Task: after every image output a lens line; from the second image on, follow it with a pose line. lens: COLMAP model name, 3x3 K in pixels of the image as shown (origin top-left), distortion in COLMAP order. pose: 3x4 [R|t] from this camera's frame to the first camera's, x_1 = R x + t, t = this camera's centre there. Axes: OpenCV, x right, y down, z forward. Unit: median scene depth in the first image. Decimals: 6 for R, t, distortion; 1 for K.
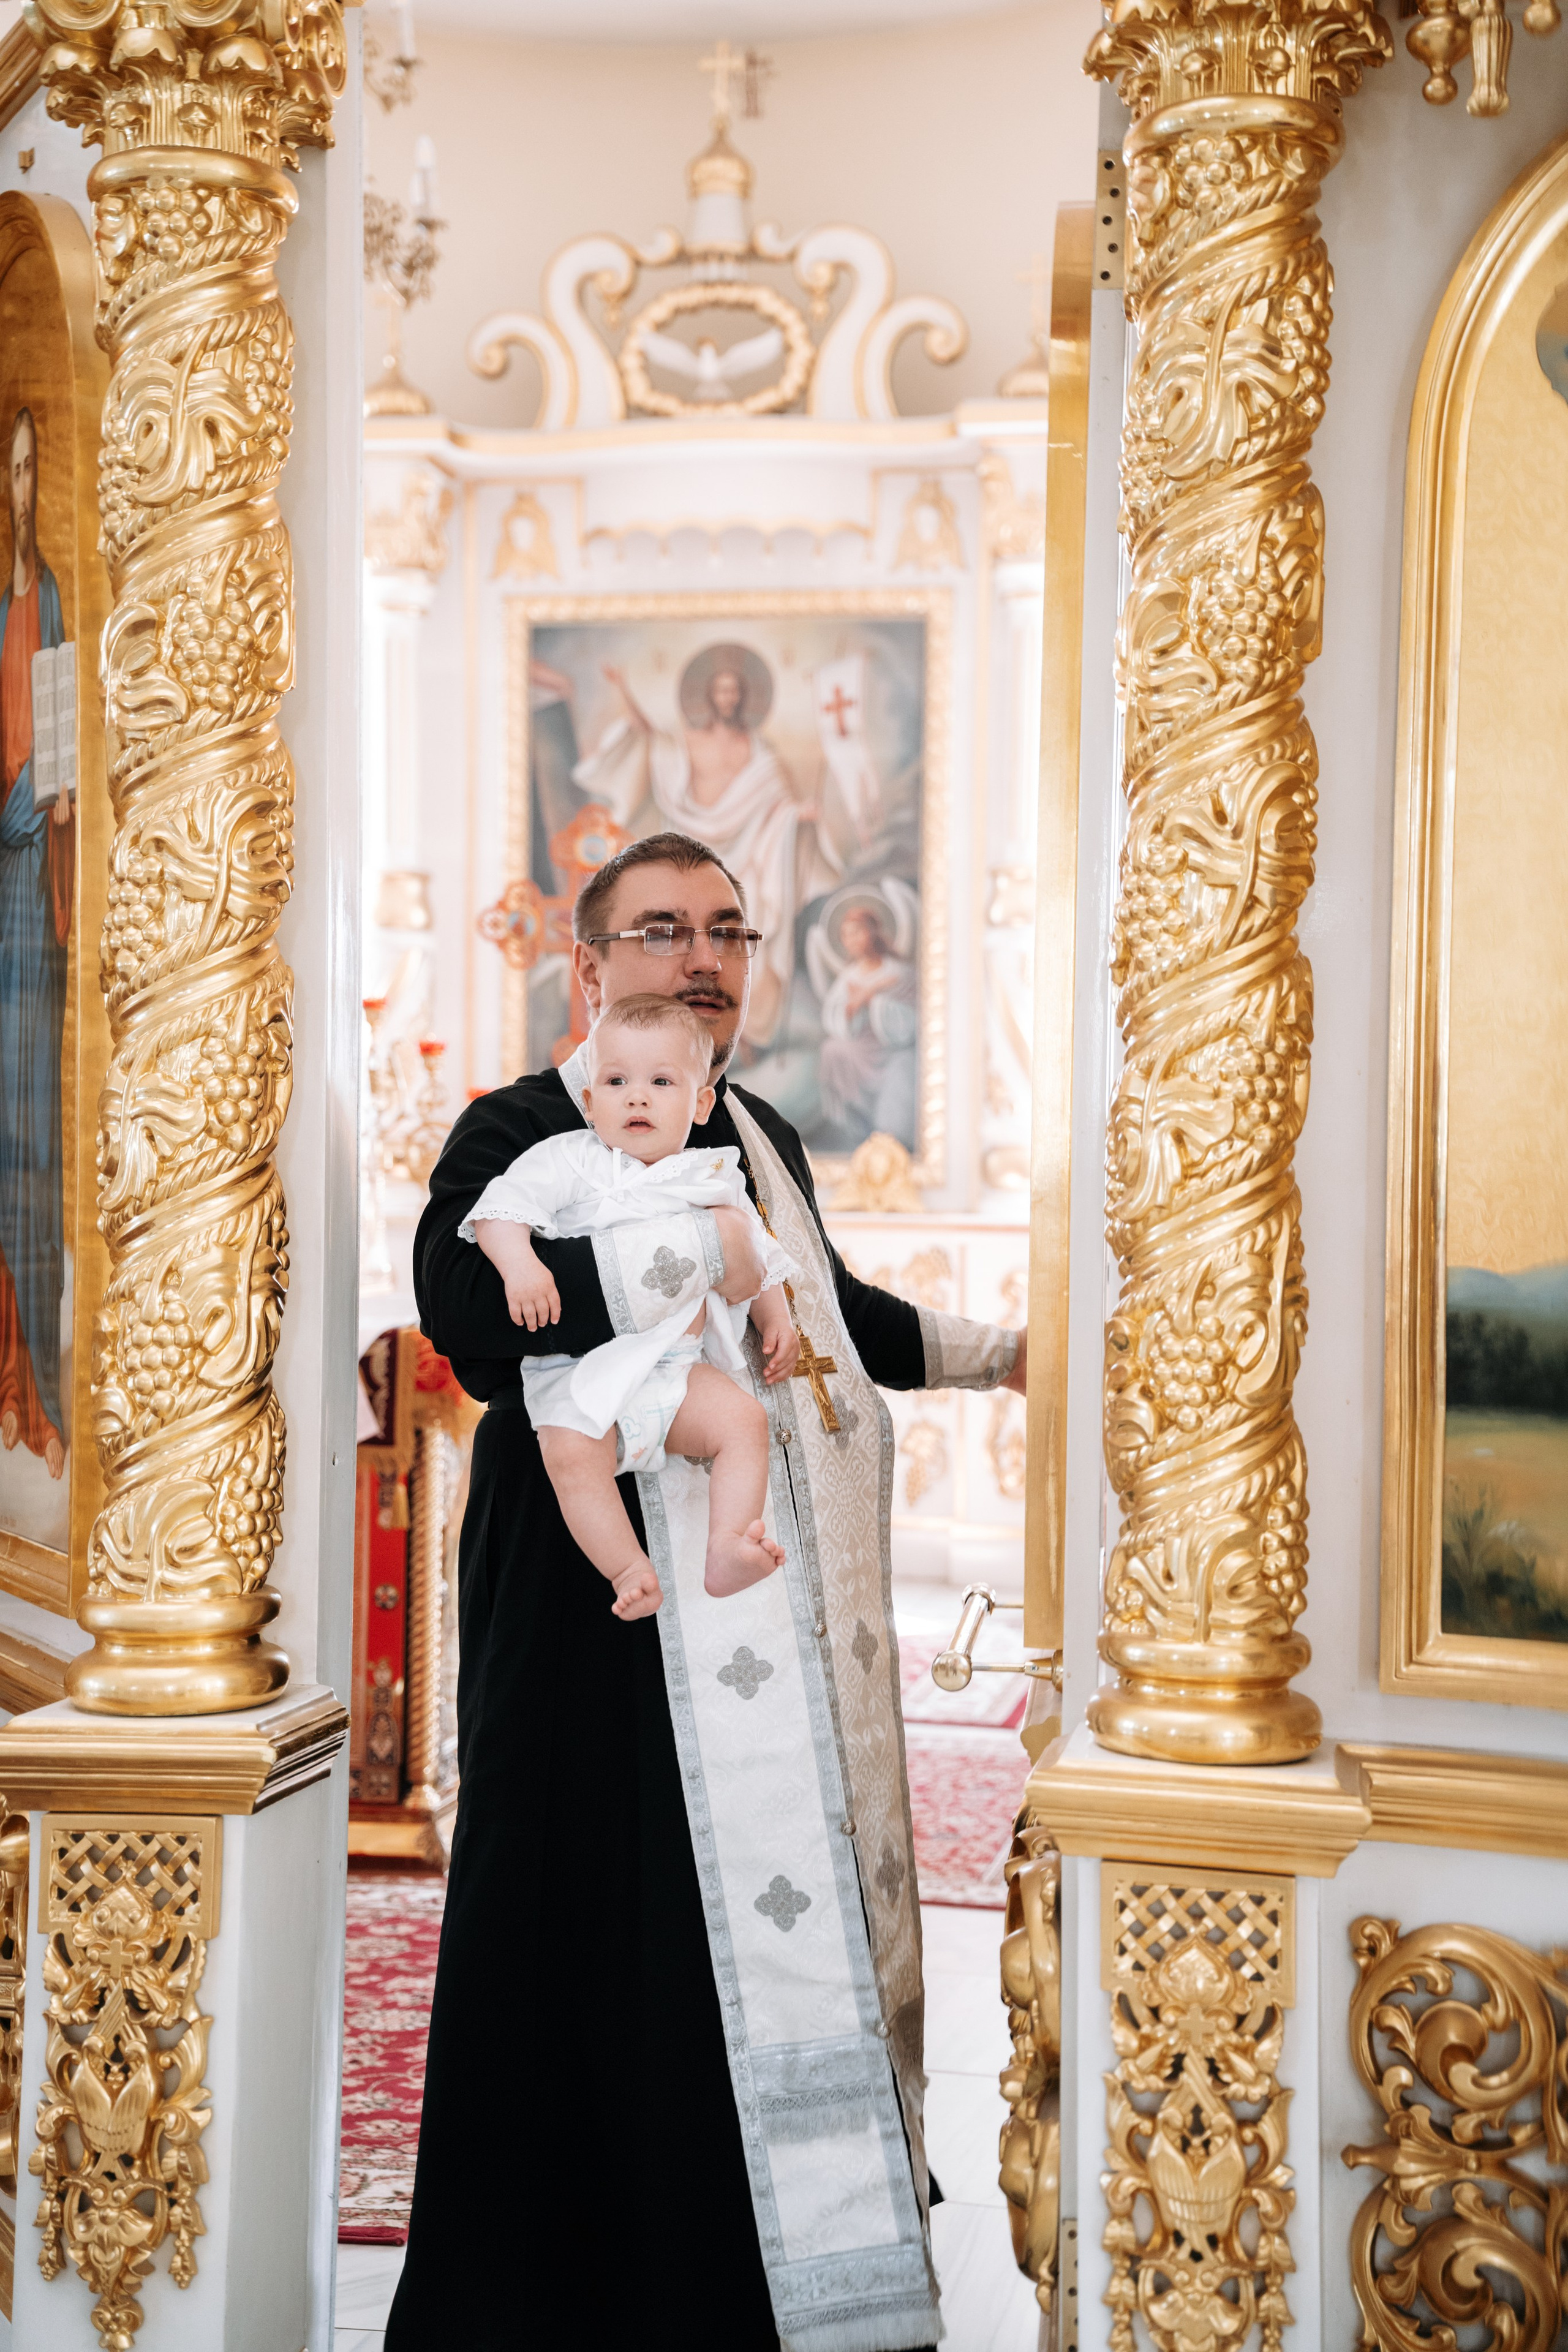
lens RADIAL K [[3288.6, 0, 786.5], [0, 3288.6, 1175.9], [0, 0, 1]] dist [0.531424, -1.016313]
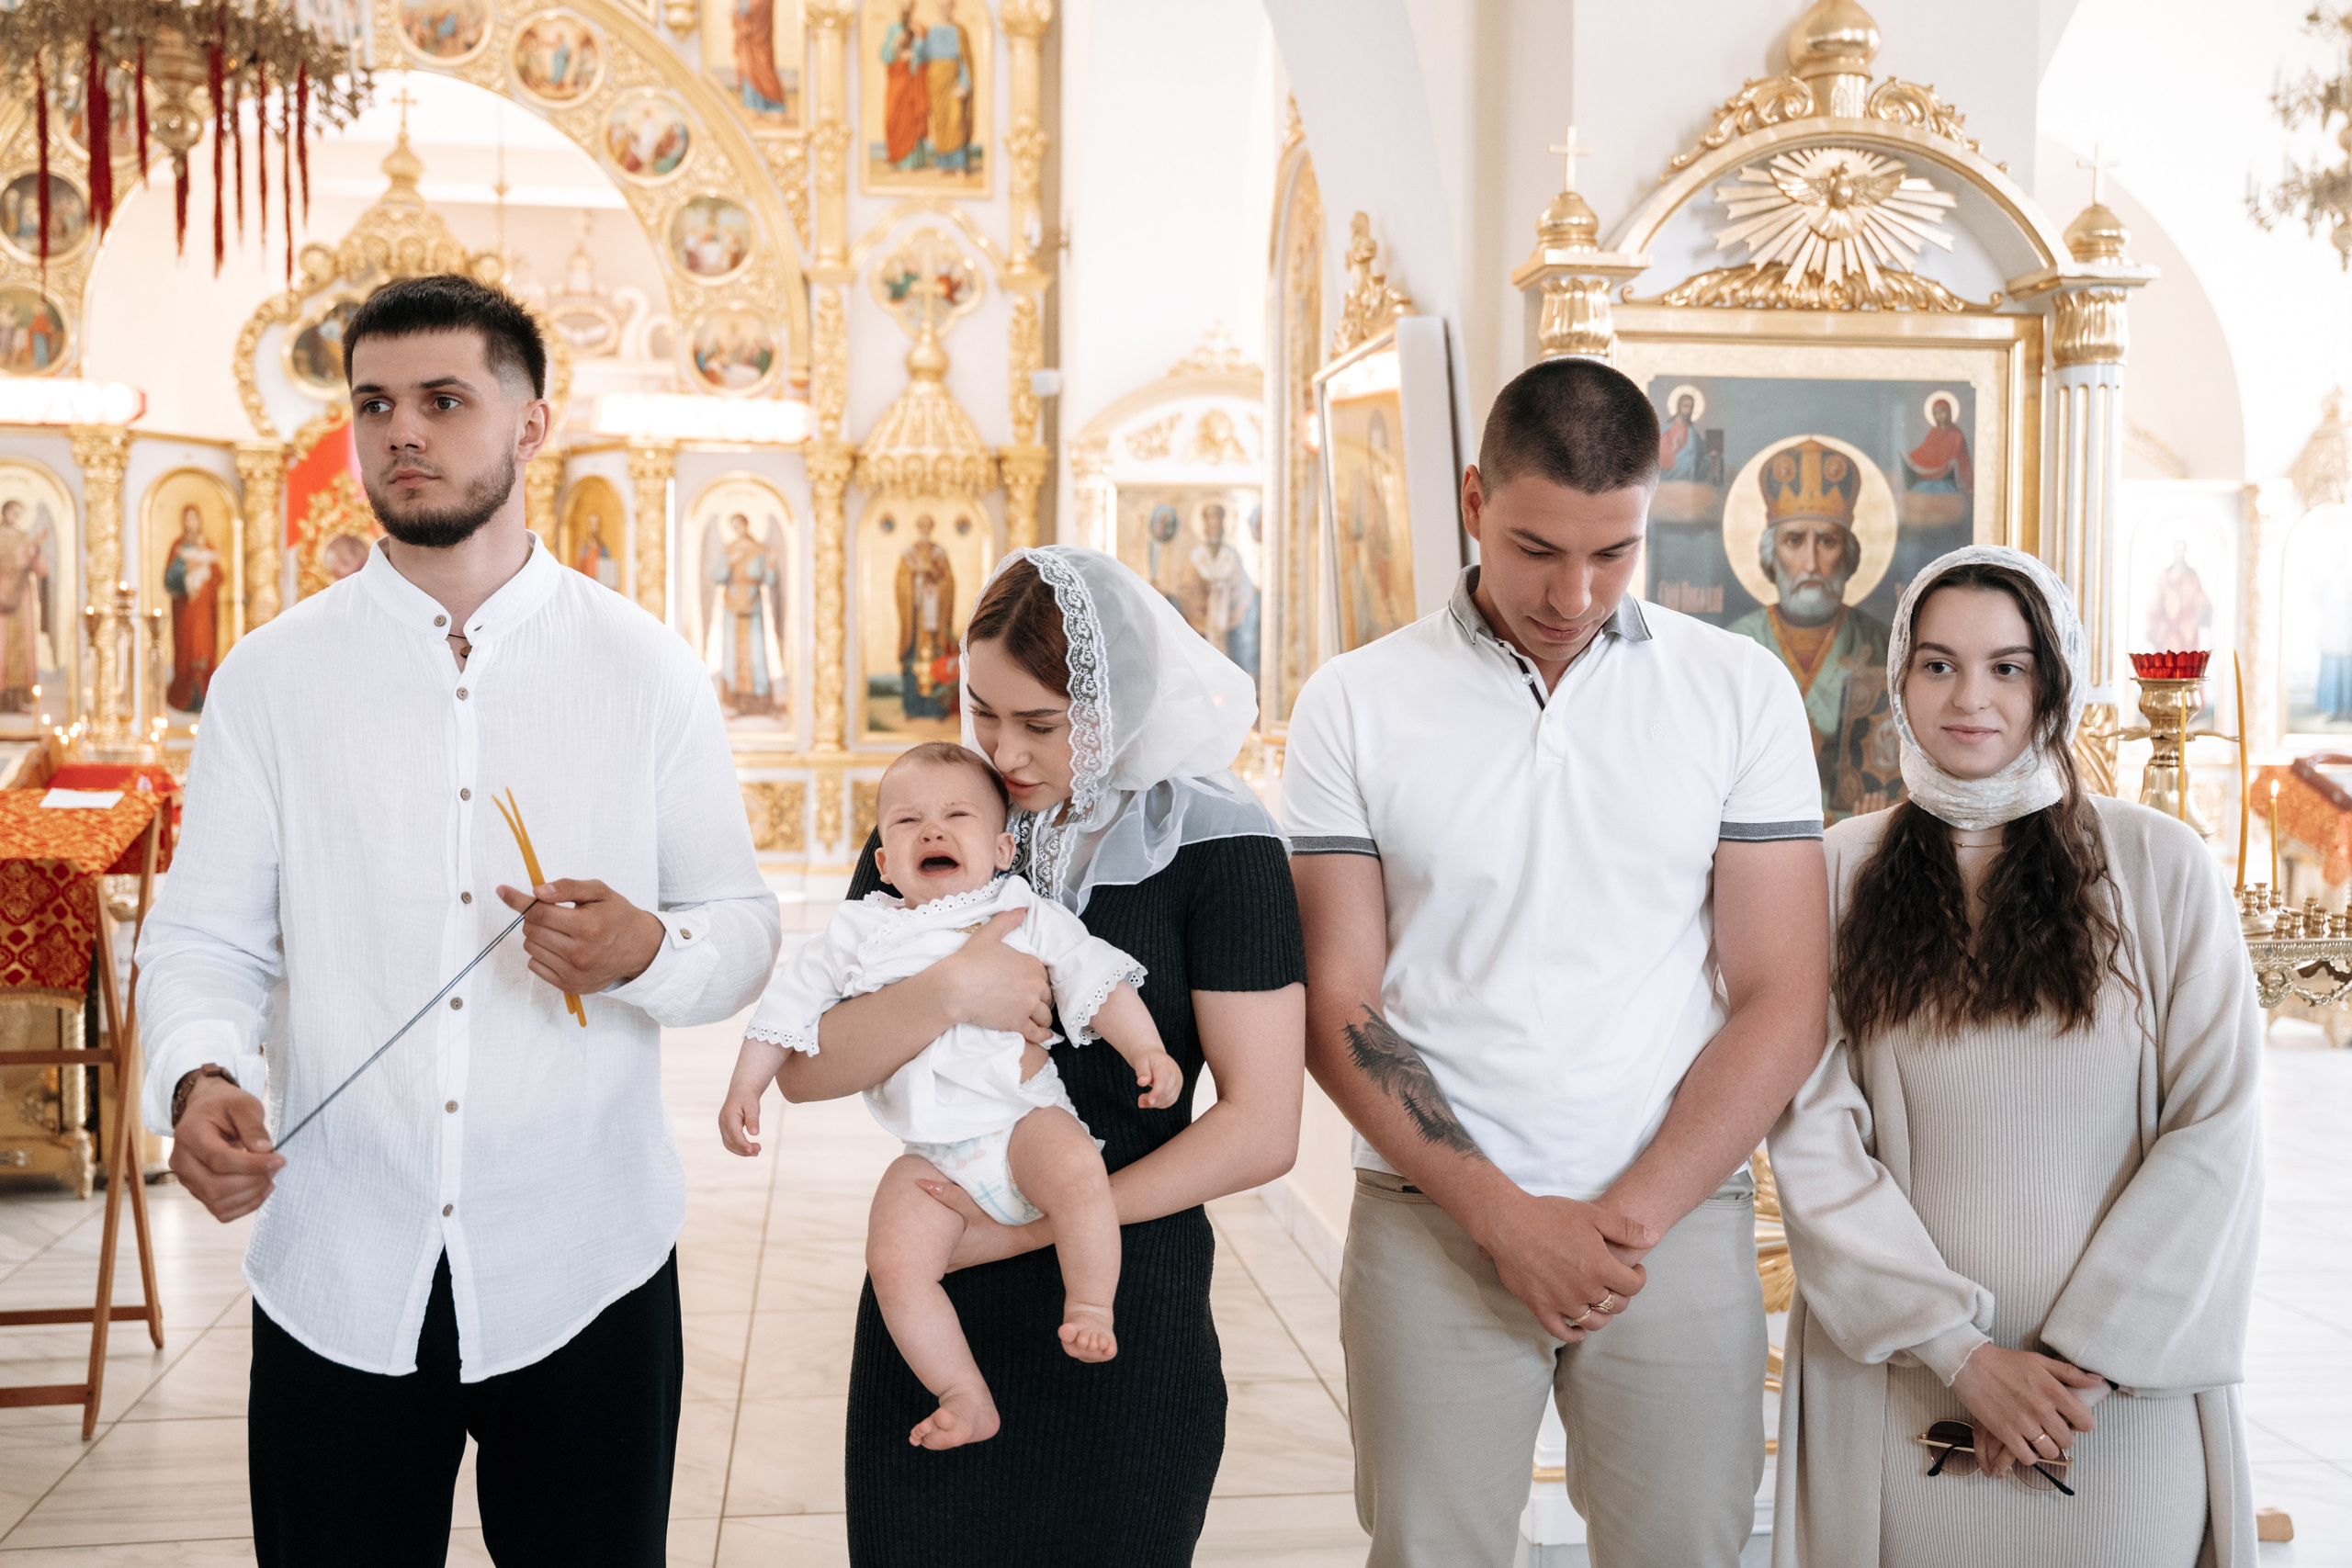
lens RADIAL K [[2219.7, 0, 1176.0], [0, 2219.7, 784.0], [0, 0, 1]] dist [-0.003383, 0.004015]
pose [[0.946352, -0.027528, 0.321963, -0.207318], [0.006954, 0.997869, 0.064878, -0.010976], [-0.323063, -0.059158, 0.944527, -1.078054]]
